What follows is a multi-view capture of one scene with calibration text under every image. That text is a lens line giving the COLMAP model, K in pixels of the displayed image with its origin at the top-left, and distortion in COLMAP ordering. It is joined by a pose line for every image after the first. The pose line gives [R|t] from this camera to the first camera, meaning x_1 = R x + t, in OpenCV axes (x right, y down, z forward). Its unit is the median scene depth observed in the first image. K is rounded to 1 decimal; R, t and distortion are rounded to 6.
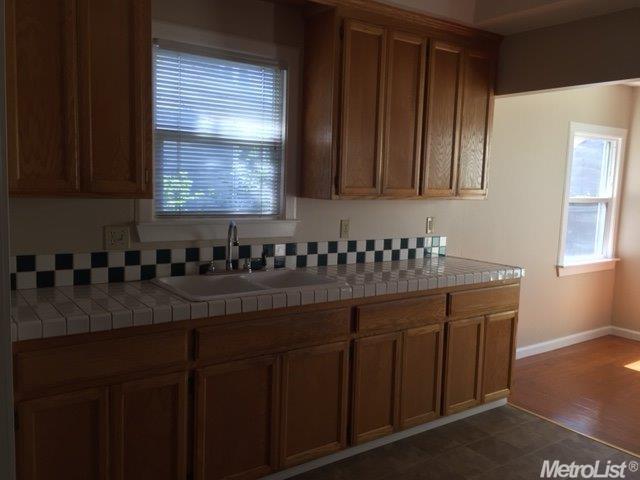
lens RADIAL K [[547.0, 0, 320.0], [0, 547.0, 240.0], [0, 0, 1]] dist [0.095757, -0.133049]
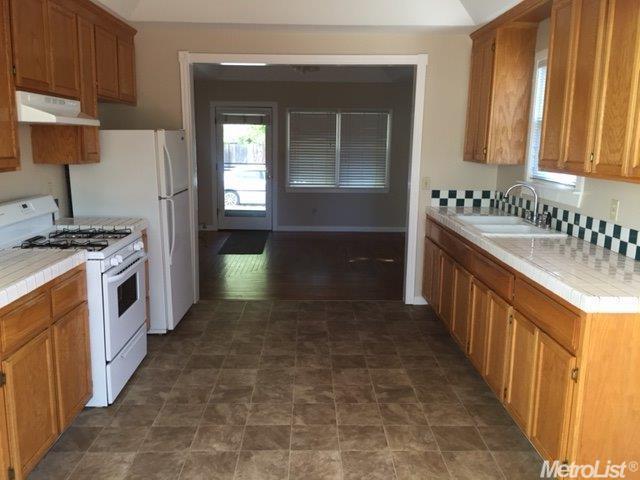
lens RADIAL K [[547.0, 0, 320.0], [0, 547.0, 240.0], [0, 0, 1]] dist [0.095757, -0.133049]
pose [[-0.564543, 0.105169, -0.818676, 1.105115], [-0.130687, 0.967949, 0.214464, -0.109054], [0.814992, 0.228064, -0.532705, 1.153919]]
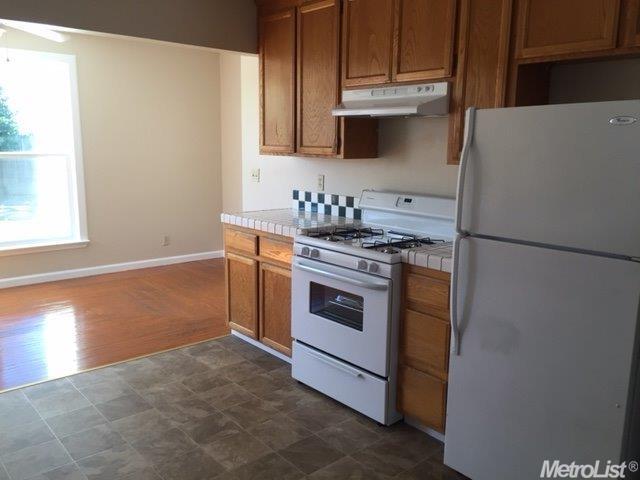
lens RADIAL K [[547.0, 0, 320.0], [0, 547.0, 240.0], [0, 0, 1]] dist [0.095757, -0.133049]
pose [[-0.089757, -0.210394, 0.973488, -0.388629], [0.098508, 0.970765, 0.218888, -0.046321], [-0.991080, 0.115543, -0.066407, 0.401581]]
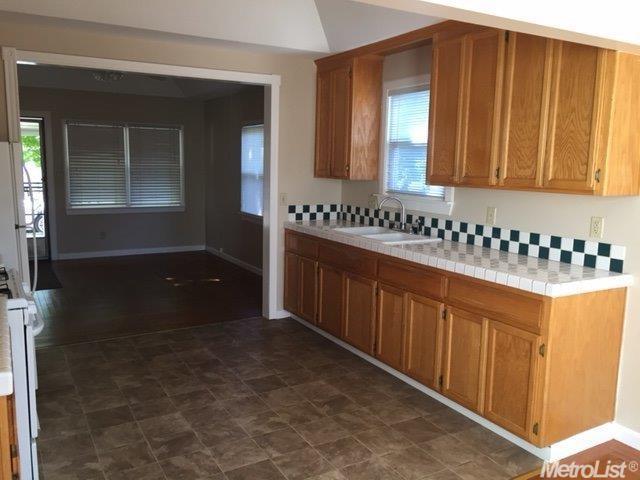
lens RADIAL K [[547.0, 0, 320.0], [0, 547.0, 240.0], [0, 0, 1]] dist [0.095757, -0.133049]
pose [[-0.097859, 0.103062, -0.989849, 1.222573], [-0.138857, 0.983480, 0.116126, -0.055061], [0.985466, 0.148812, -0.081931, 0.798149]]
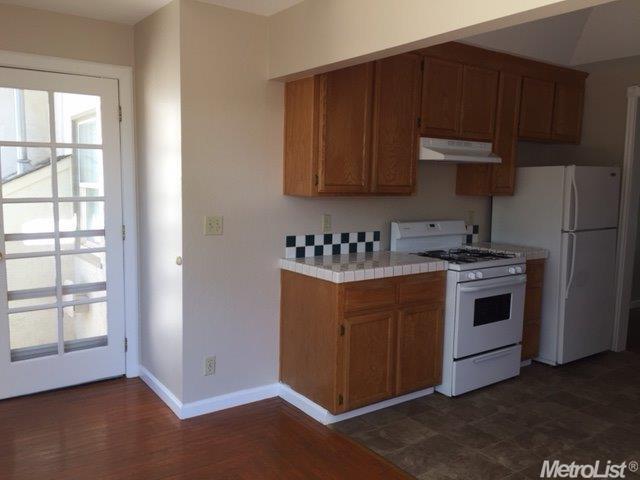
lens RADIAL K [[547.0, 0, 320.0], [0, 547.0, 240.0], [0, 0, 1]] dist [0.095757, -0.133049]
pose [[-0.998555, -0.052937, -0.009268, 0.850262], [-0.053665, 0.972981, 0.224564, -0.124382], [-0.002870, 0.224737, -0.974415, 1.429580]]
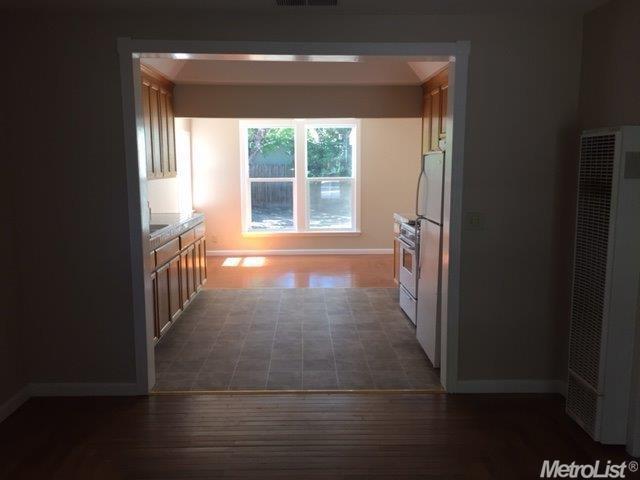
lens RADIAL K [[547.0, 0, 320.0], [0, 547.0, 240.0], [0, 0, 1]] dist [0.095757, -0.133049]
pose [[0.556287, -0.151246, 0.817111, -1.002403], [0.120293, 0.987597, 0.100908, 0.002029], [-0.822238, 0.042158, 0.567581, -0.386673]]
